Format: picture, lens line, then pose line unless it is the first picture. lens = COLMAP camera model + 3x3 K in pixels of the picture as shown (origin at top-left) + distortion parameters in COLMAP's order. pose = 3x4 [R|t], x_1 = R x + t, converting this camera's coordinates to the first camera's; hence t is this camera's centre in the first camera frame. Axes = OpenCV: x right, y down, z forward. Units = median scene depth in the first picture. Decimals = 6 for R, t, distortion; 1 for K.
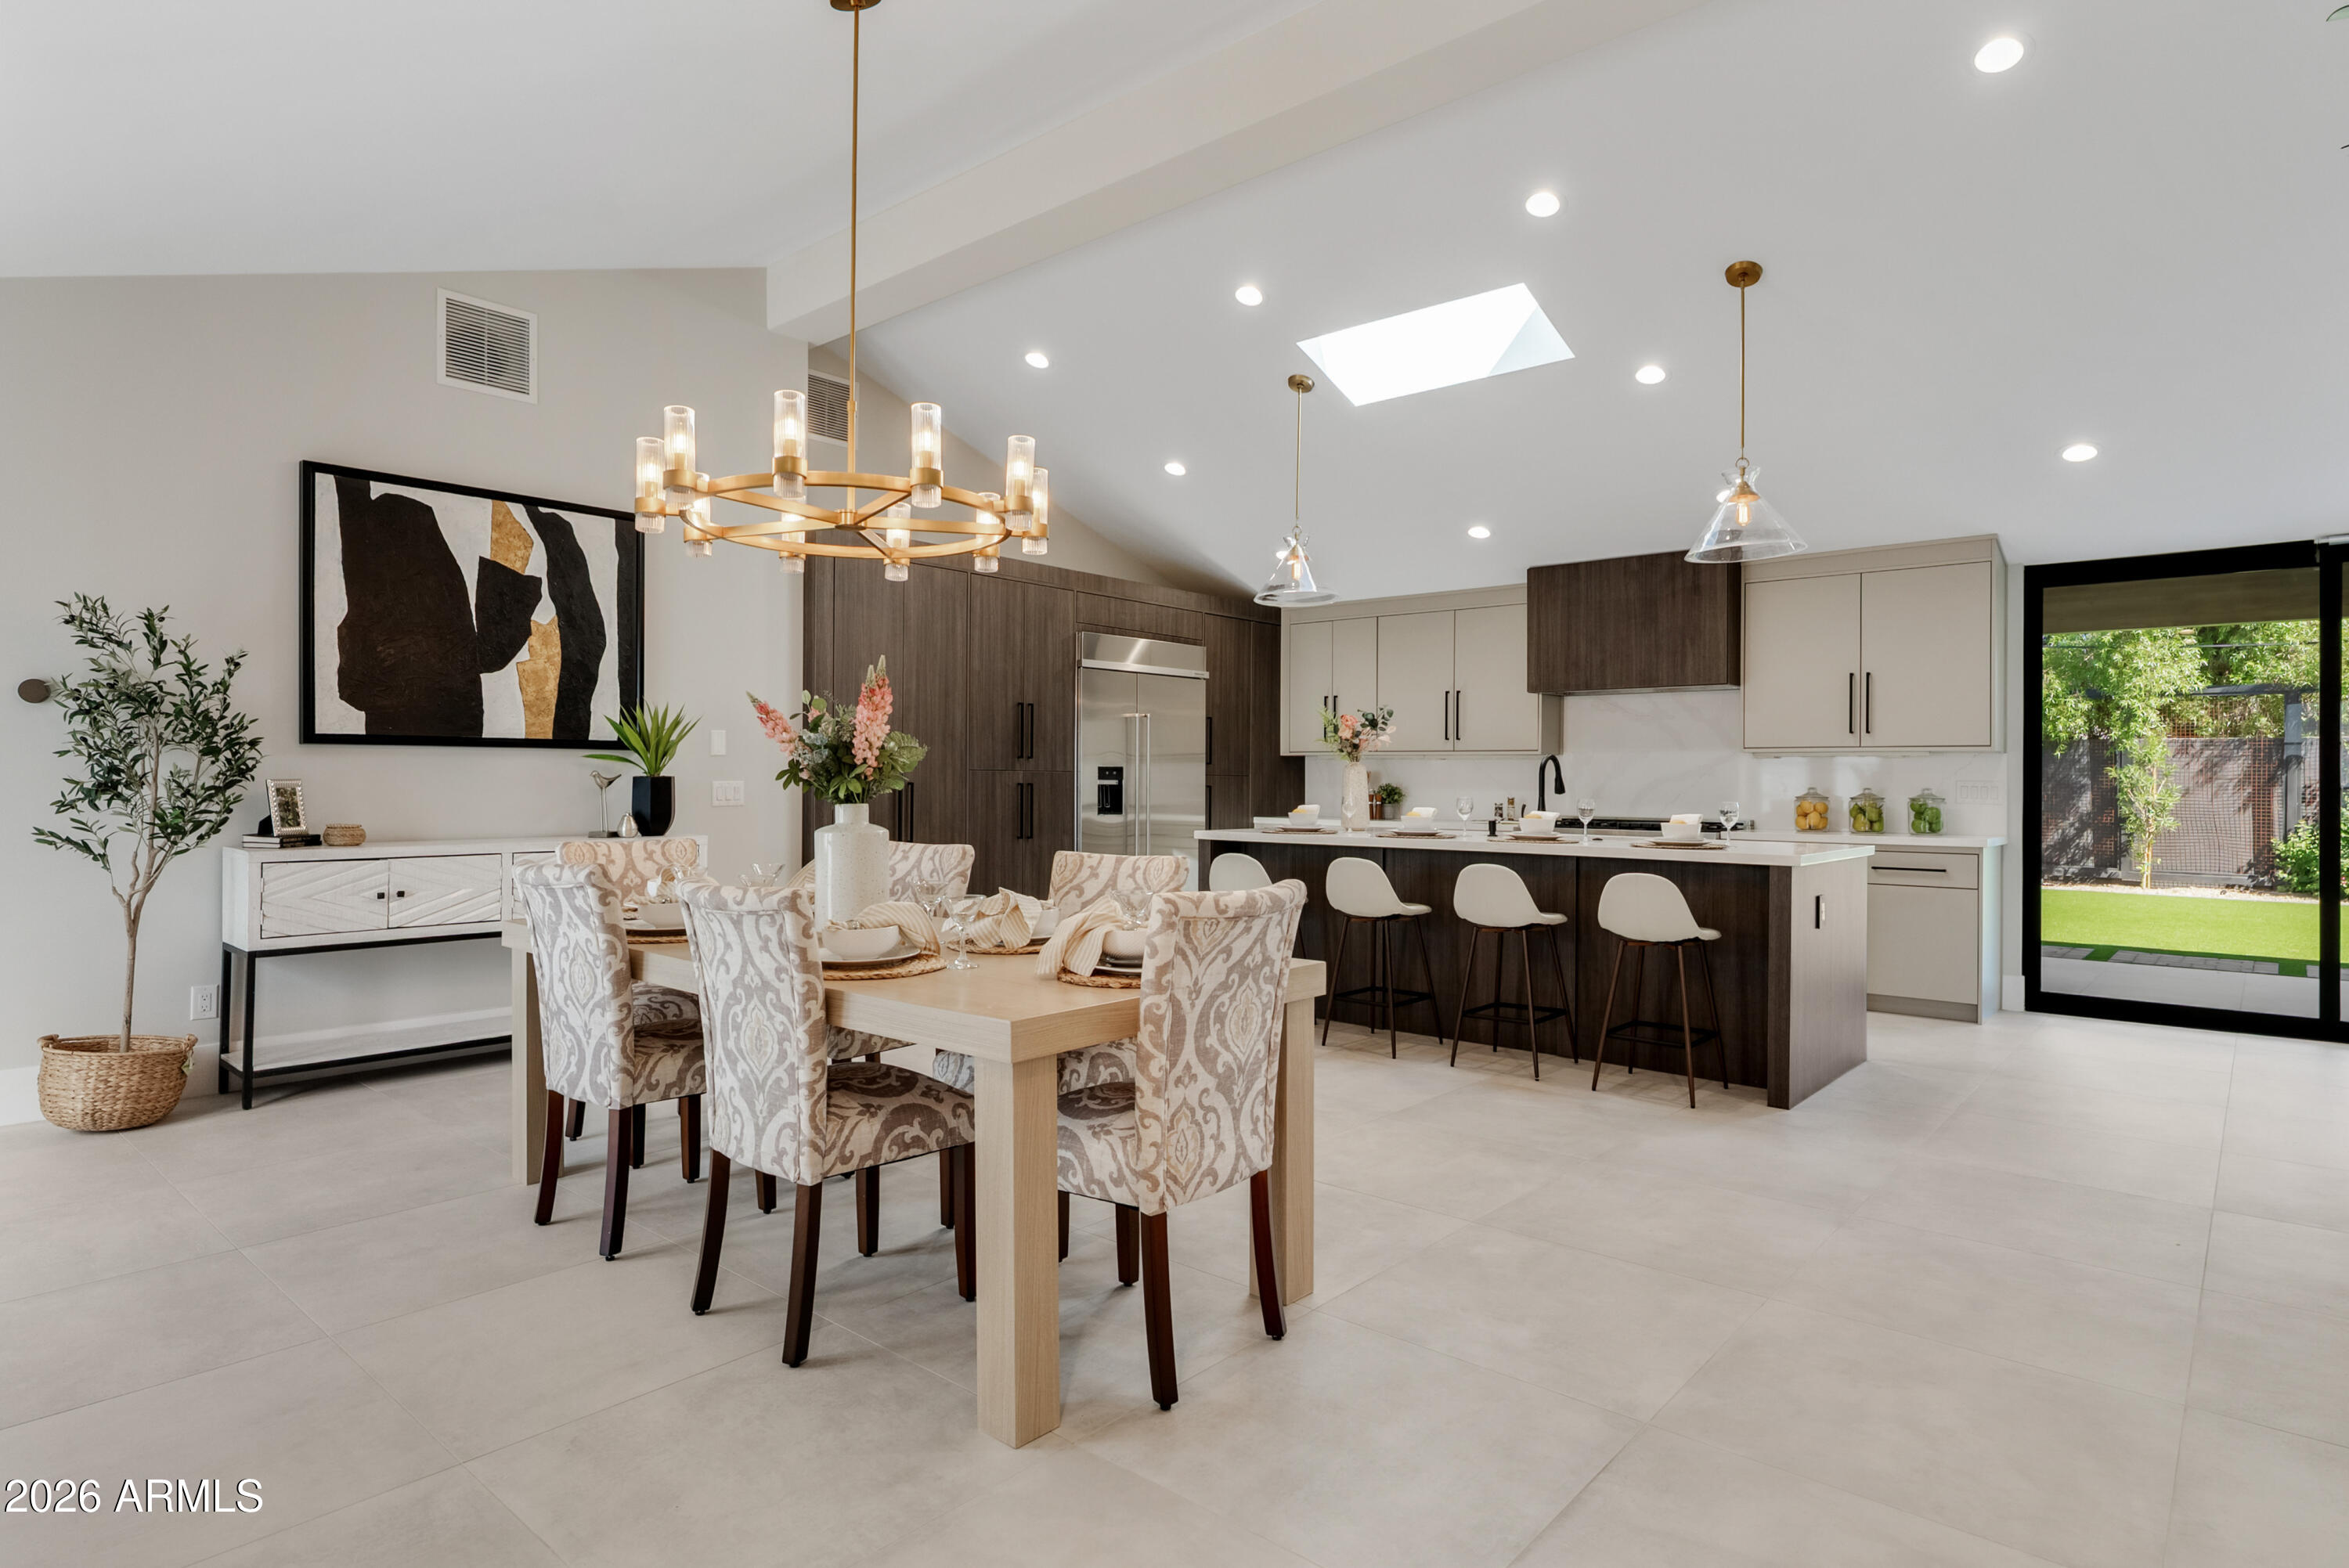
lens RADIAL K [[1260.8, 0, 1180.0], [0, 1260.8, 773.7], [0, 0, 1]] dist [0.000330, -0.000282]
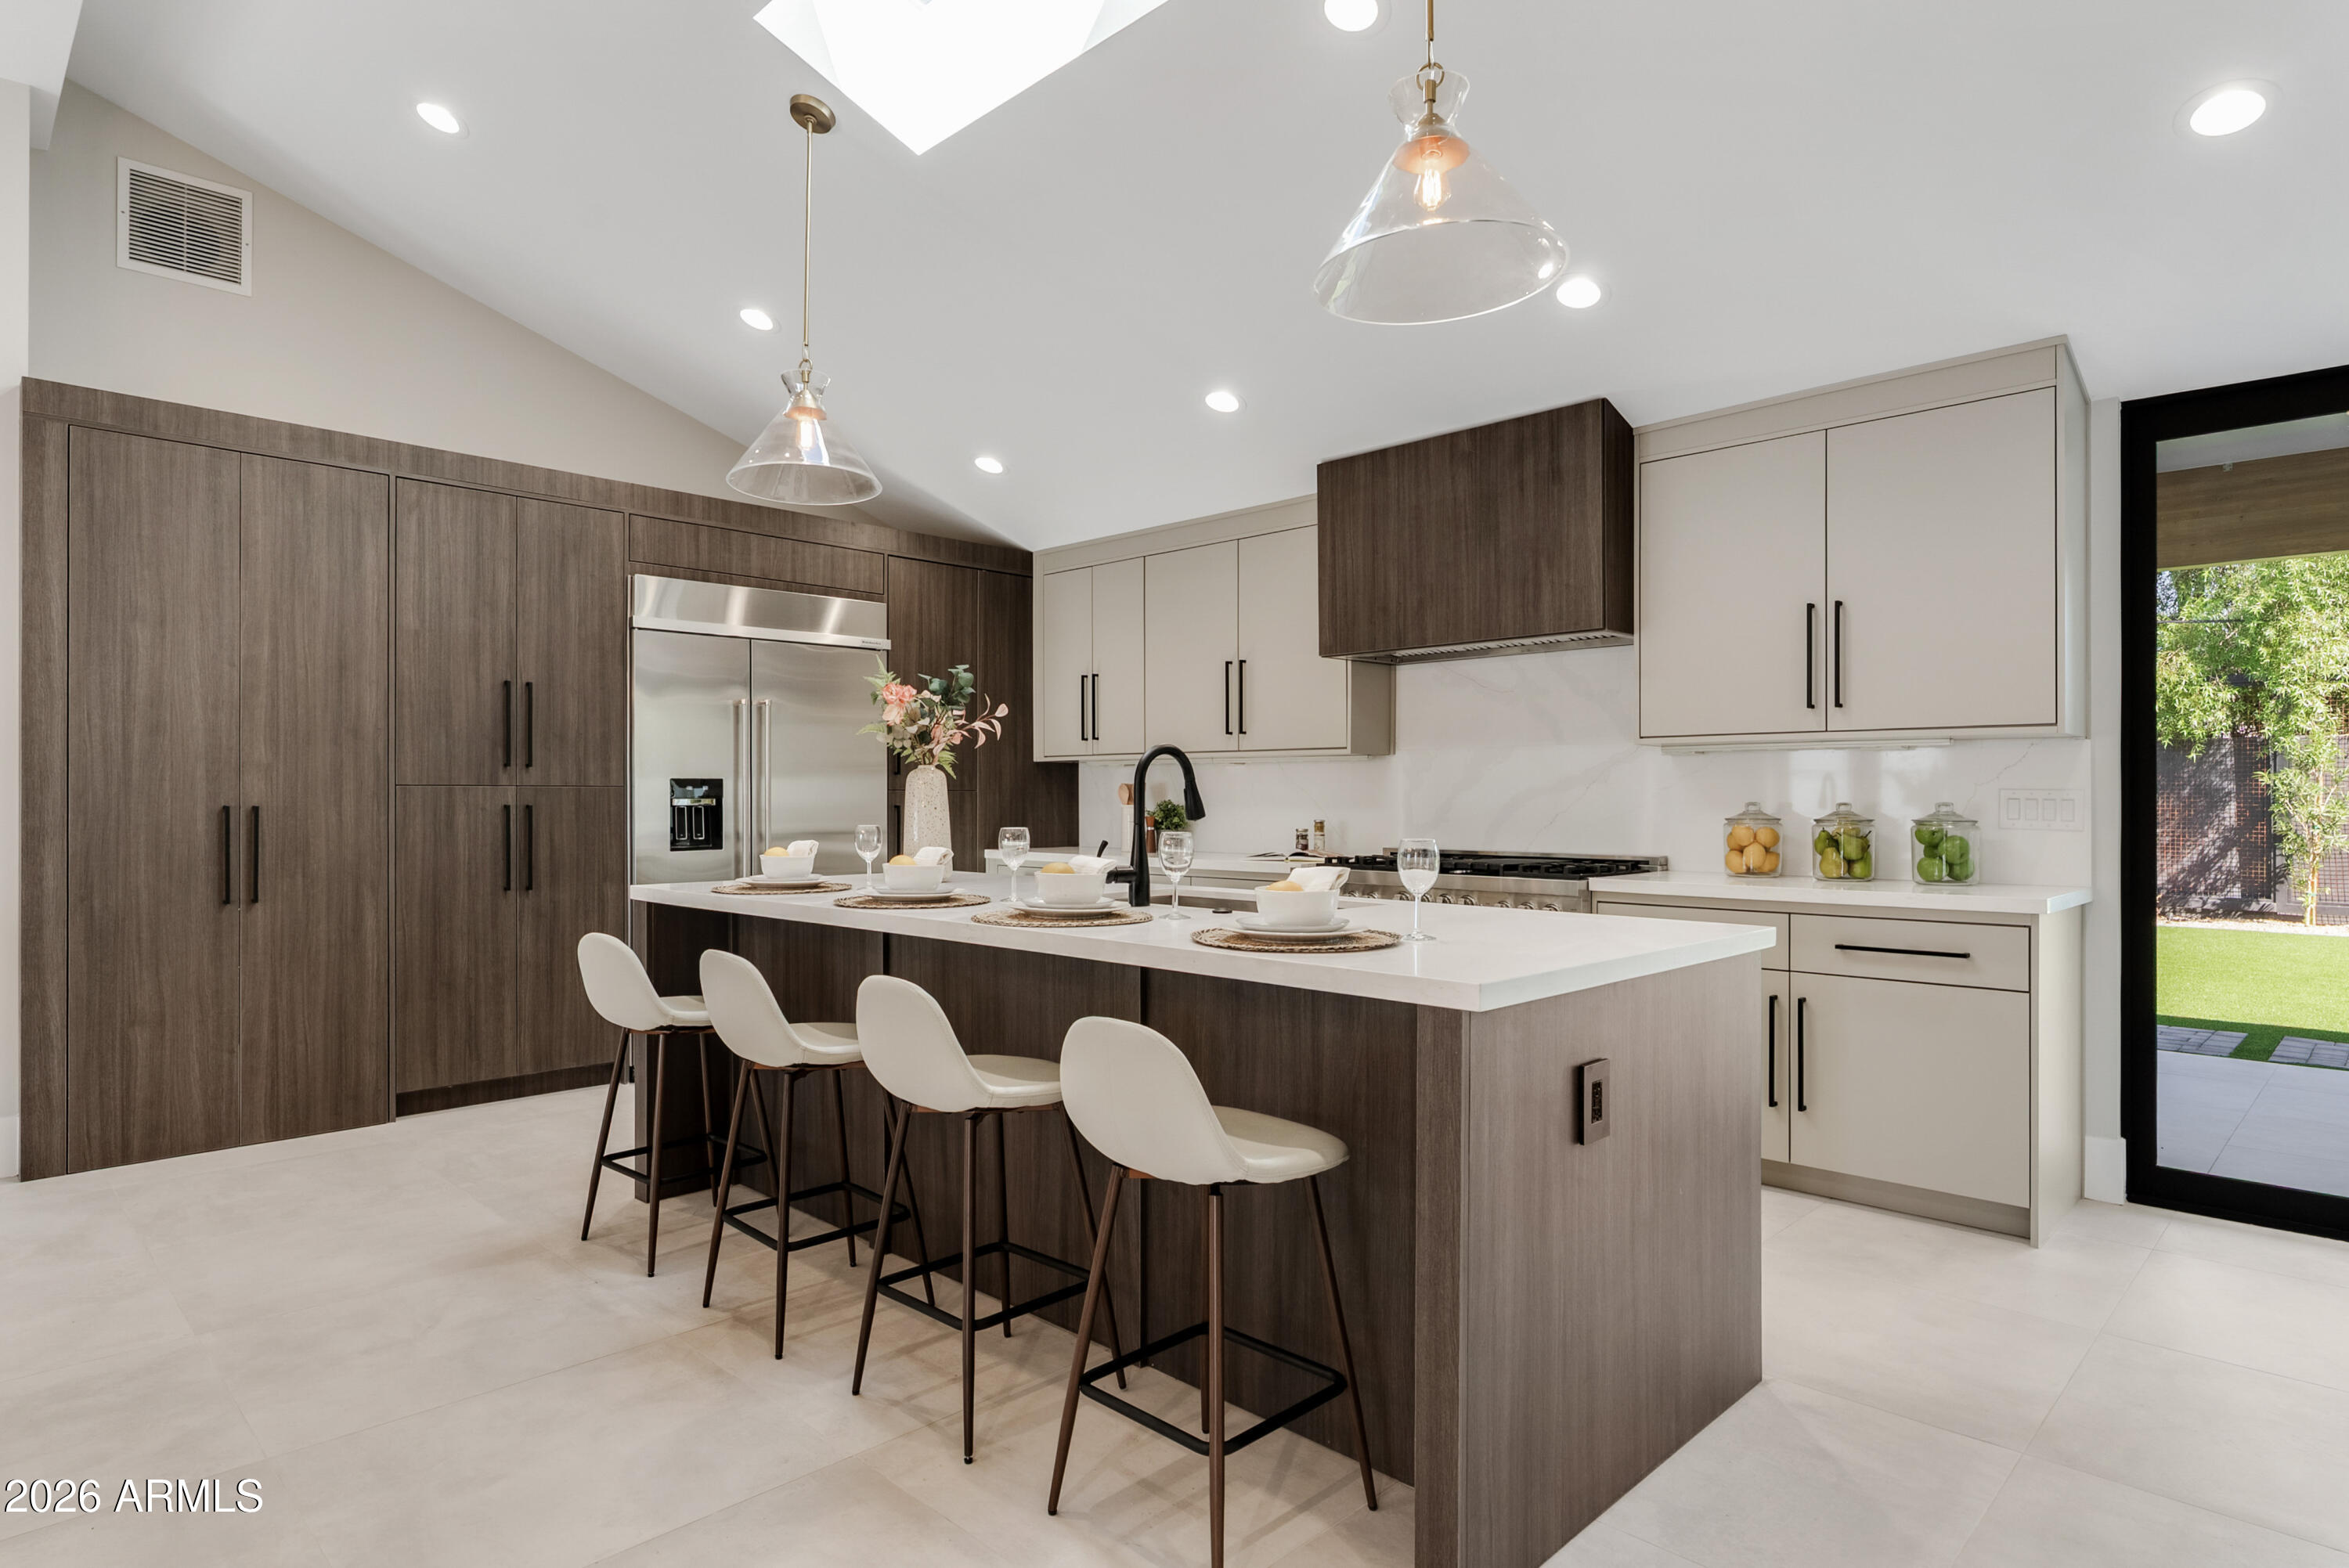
lens RADIAL K [[1280.0, 0, 1171.1], [0, 1280.0, 795.4], [0, 0, 1]] dist [-0.002971, -0.000176]
pose [[0.997704, -0.008148, -0.067231, 0.270212], [0.008394, 0.999959, 0.003368, 0.003205], [0.067201, -0.003925, 0.997732, 0.383673]]
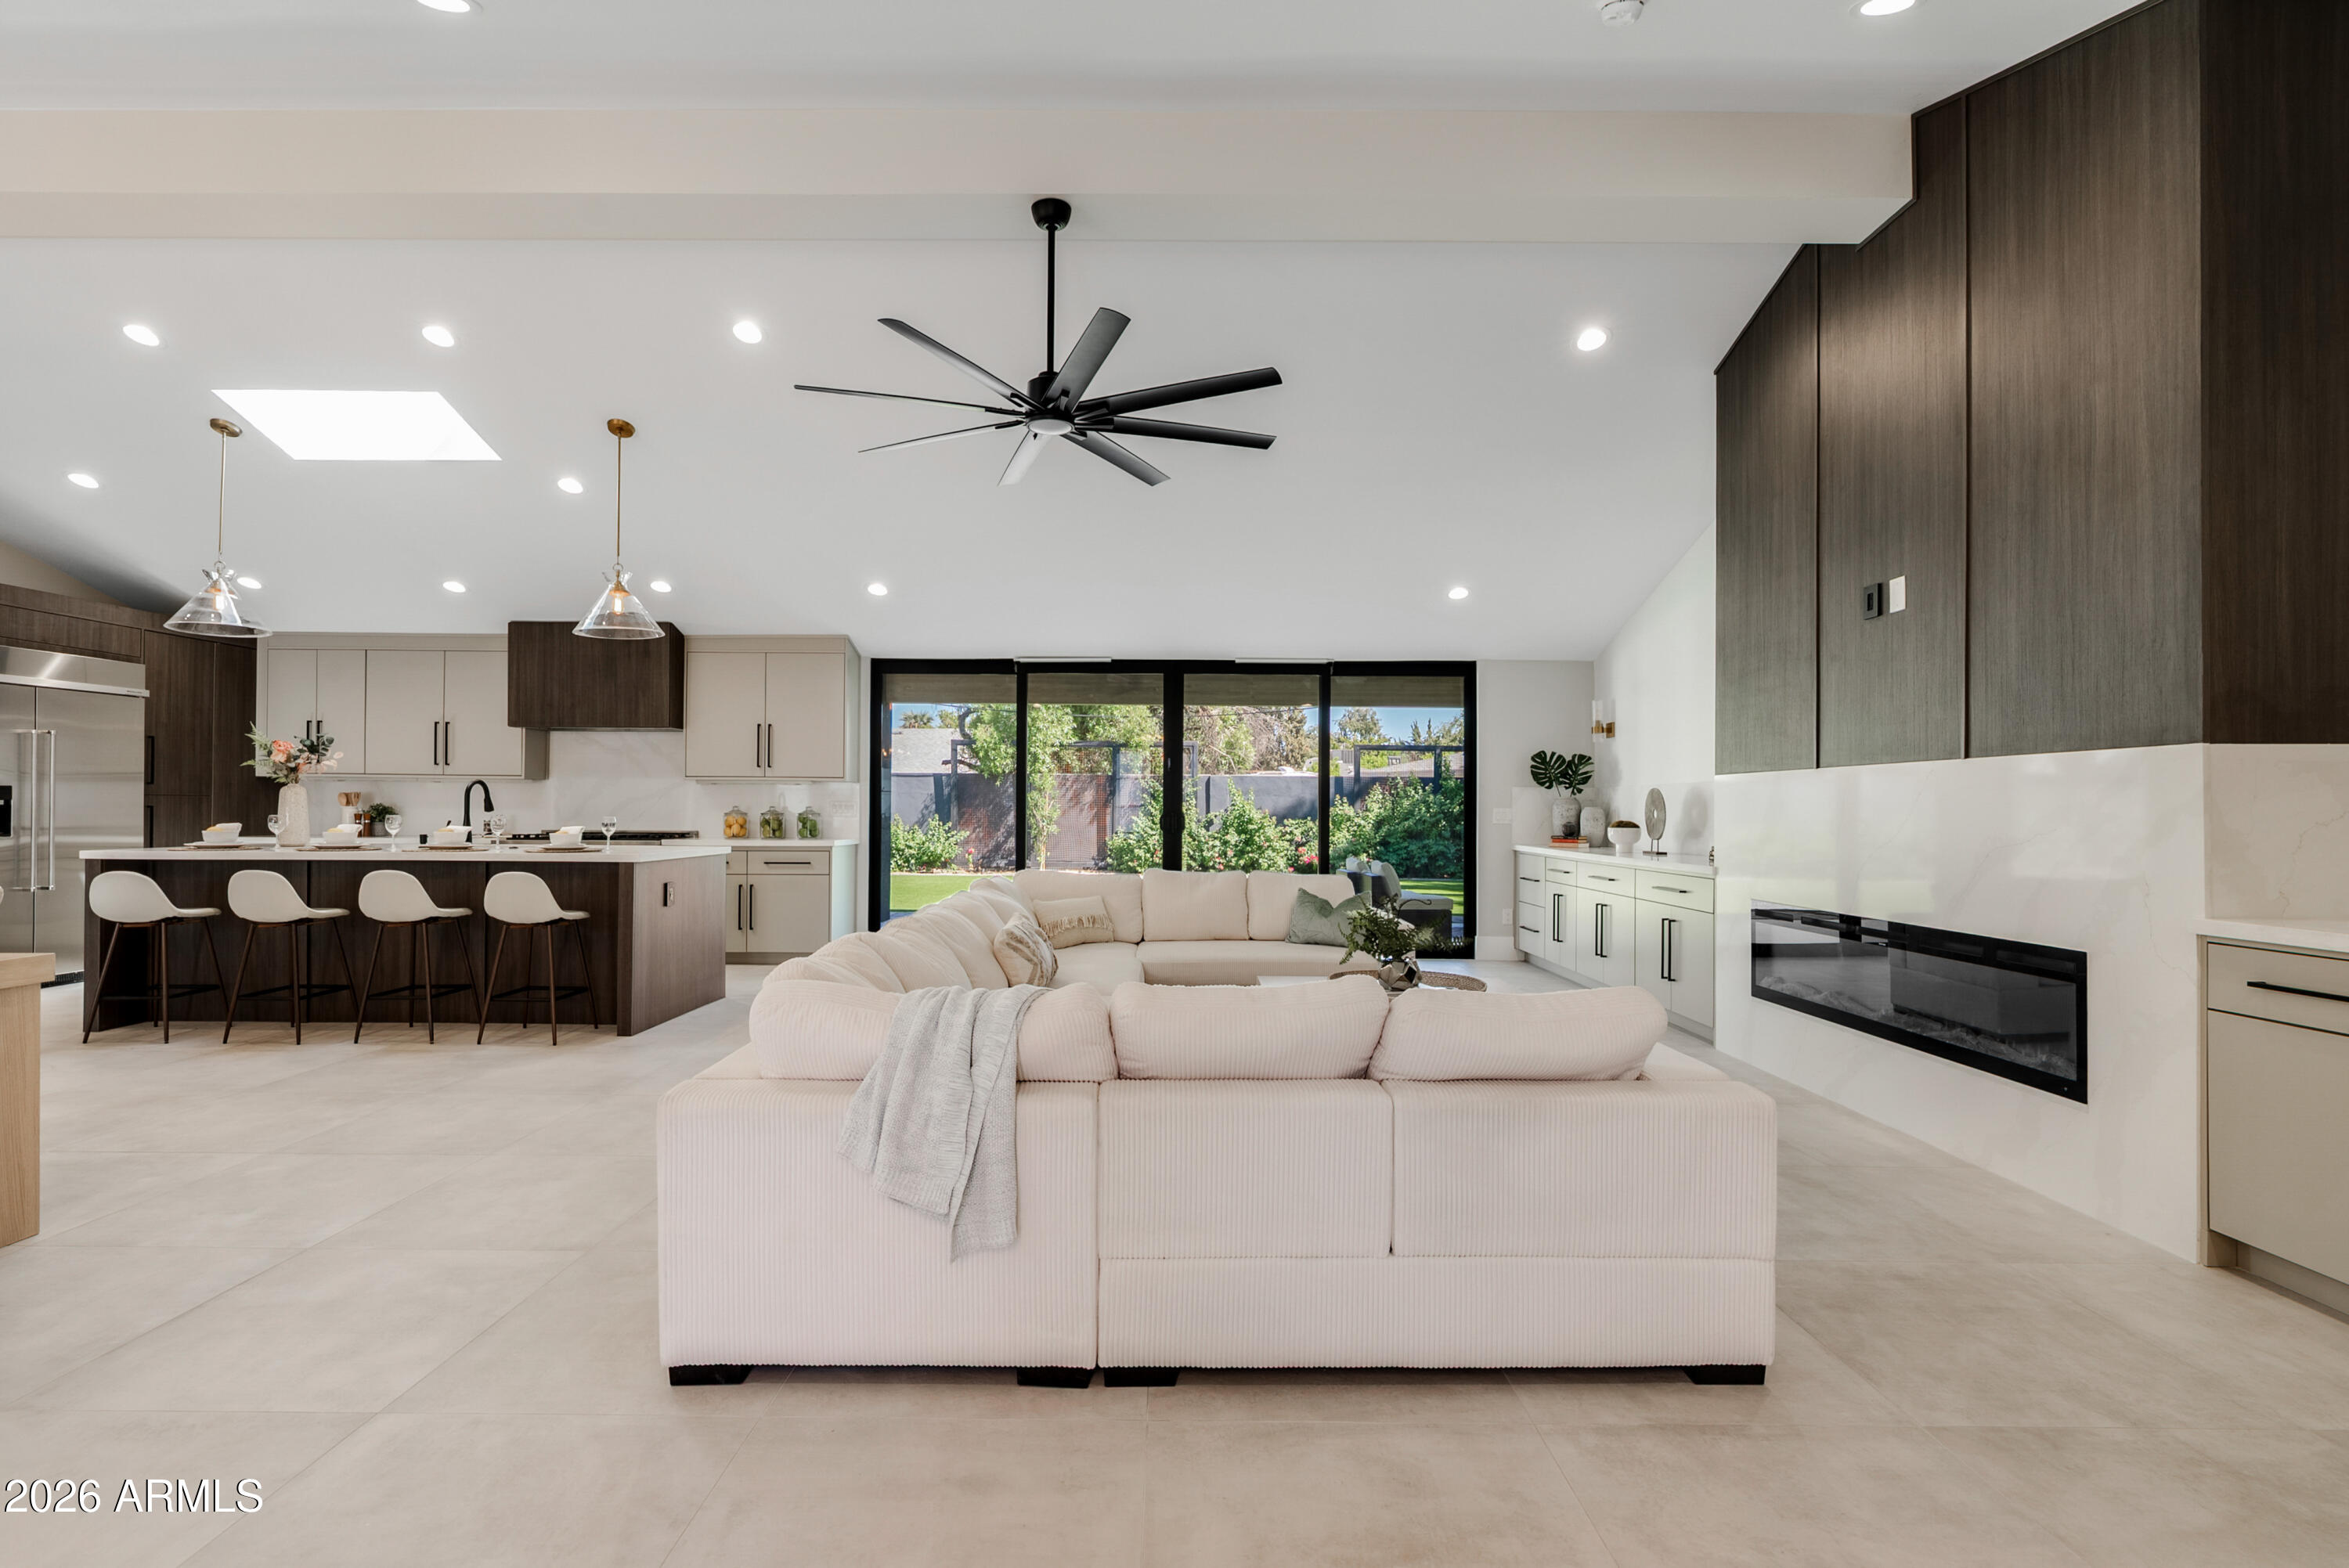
lens RADIAL K [[1063.6, 0, 1166.5], [0, 1063.6, 797.0], [0, 0, 1]] dist [-0.002105, 0.000114]
pose [[0.759201, 0.003044, 0.650849, 0.105790], [-0.003990, 0.999992, -0.000023, -0.000831], [-0.650844, -0.002580, 0.759207, -0.179912]]
